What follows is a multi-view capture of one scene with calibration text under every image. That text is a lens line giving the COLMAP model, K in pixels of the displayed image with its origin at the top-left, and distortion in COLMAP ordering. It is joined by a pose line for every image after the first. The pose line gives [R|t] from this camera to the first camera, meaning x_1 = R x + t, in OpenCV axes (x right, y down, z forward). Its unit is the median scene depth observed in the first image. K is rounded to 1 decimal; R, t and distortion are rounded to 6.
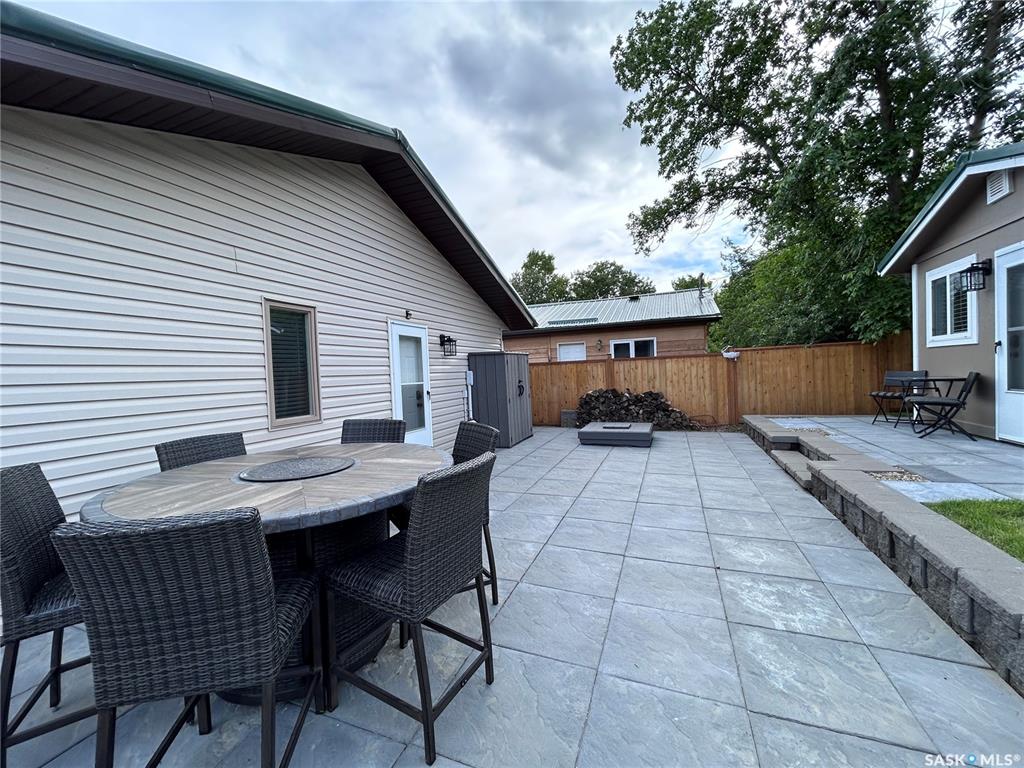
lens RADIAL K [[412.2, 0, 510.6], [0, 412.2, 383.8], [0, 0, 1]] dist [0.007847, -0.000734]
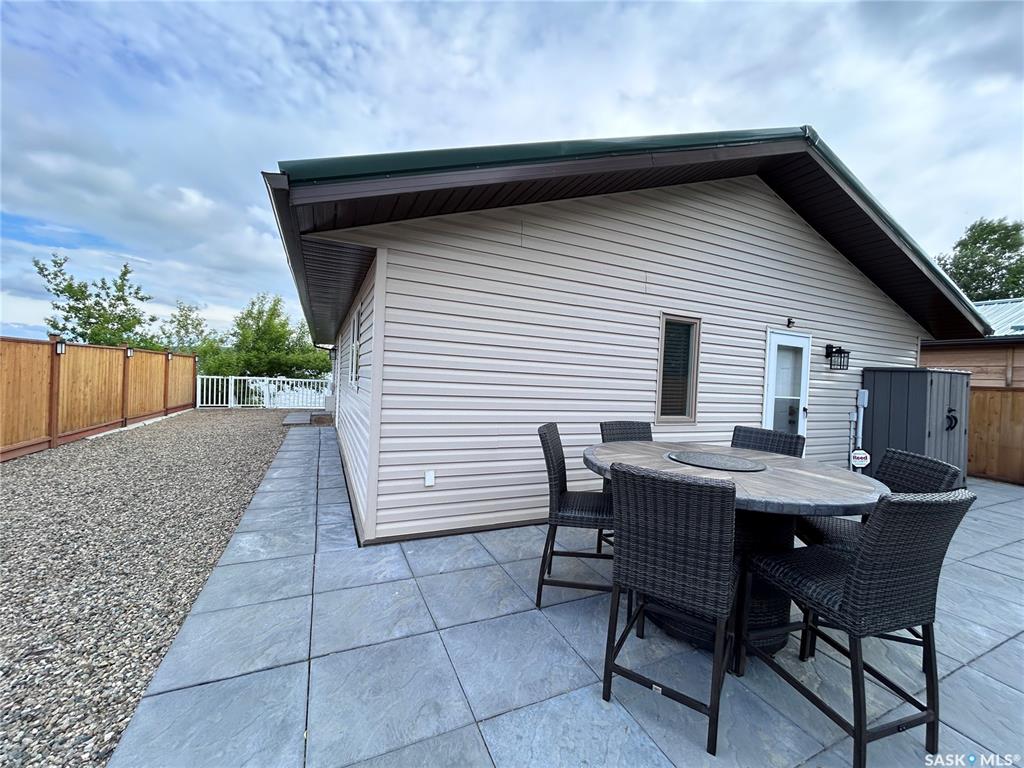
lens RADIAL K [[412.2, 0, 515.5], [0, 412.2, 383.3], [0, 0, 1]] dist [0.007847, -0.000734]
pose [[0.723075, 0.086438, -0.685341, -0.071165], [-0.095825, 0.995099, 0.024405, 0.005348], [0.684091, 0.048026, 0.727814, -0.132029]]
